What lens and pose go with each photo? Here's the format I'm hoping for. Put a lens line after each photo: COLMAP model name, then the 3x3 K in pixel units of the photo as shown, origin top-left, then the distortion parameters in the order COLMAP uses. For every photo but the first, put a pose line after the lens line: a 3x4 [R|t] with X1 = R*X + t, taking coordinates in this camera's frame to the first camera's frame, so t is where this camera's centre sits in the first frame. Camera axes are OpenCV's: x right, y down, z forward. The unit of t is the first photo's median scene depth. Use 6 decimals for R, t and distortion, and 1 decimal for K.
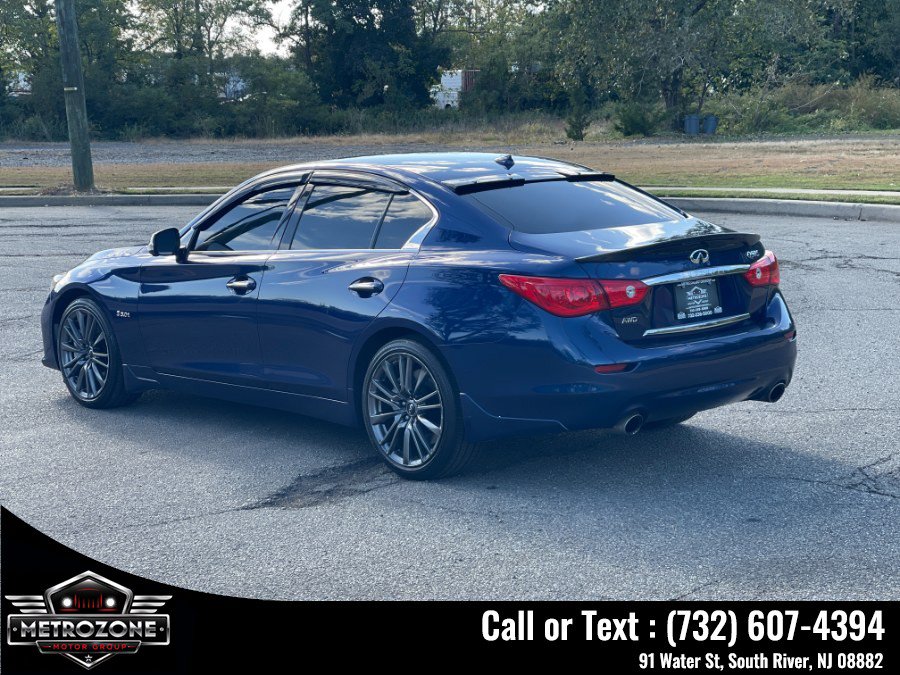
lens RADIAL K [[1677.9, 0, 450.4], [0, 1677.9, 336.6], [0, 0, 1]] dist [0.210995, 0.000000]
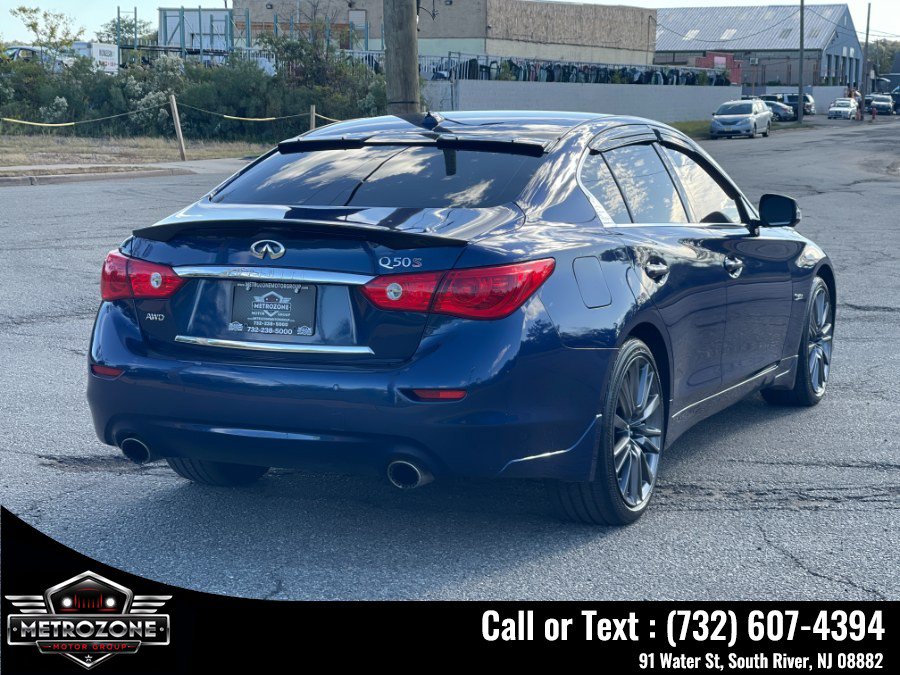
lens RADIAL K [[1677.9, 0, 447.7], [0, 1677.9, 338.4], [0, 0, 1]] dist [0.210995, 0.000000]
pose [[0.380728, 0.141462, -0.913802, 0.731337], [-0.139391, 0.985716, 0.094519, -0.077617], [0.914121, 0.091390, 0.395008, 0.693776]]
